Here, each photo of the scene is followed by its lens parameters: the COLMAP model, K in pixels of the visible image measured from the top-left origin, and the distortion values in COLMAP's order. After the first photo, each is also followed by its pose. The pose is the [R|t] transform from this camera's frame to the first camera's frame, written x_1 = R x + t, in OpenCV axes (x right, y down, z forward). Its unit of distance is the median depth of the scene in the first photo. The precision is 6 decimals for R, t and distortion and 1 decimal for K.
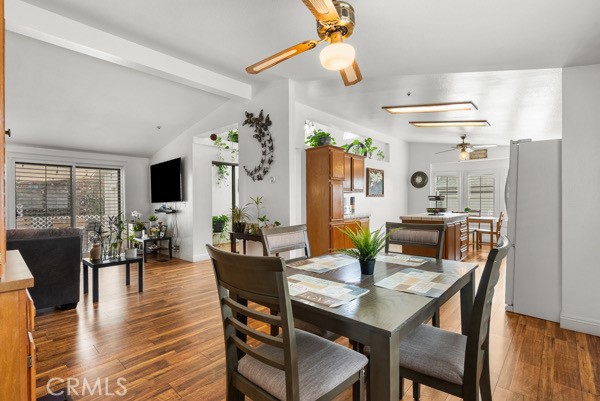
lens RADIAL K [[281.9, 0, 299.8], [0, 281.9, 204.1], [0, 0, 1]] dist [-0.001175, -0.000023]
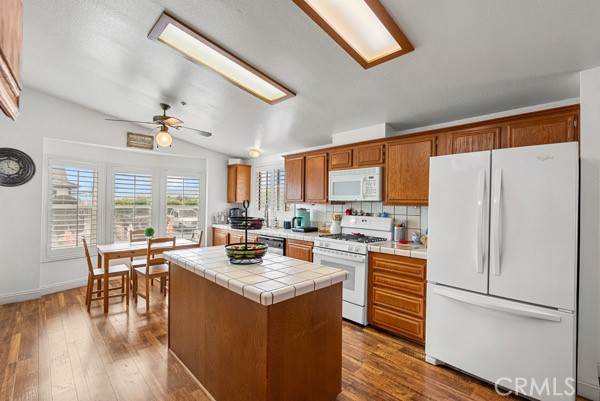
lens RADIAL K [[273.9, 0, 295.7], [0, 273.9, 201.6], [0, 0, 1]] dist [-0.000910, 0.000038]
pose [[0.069920, 0.008793, 0.997514, 0.045610], [-0.002353, 0.999960, -0.008650, -0.038510], [-0.997550, -0.001742, 0.069938, 0.665067]]
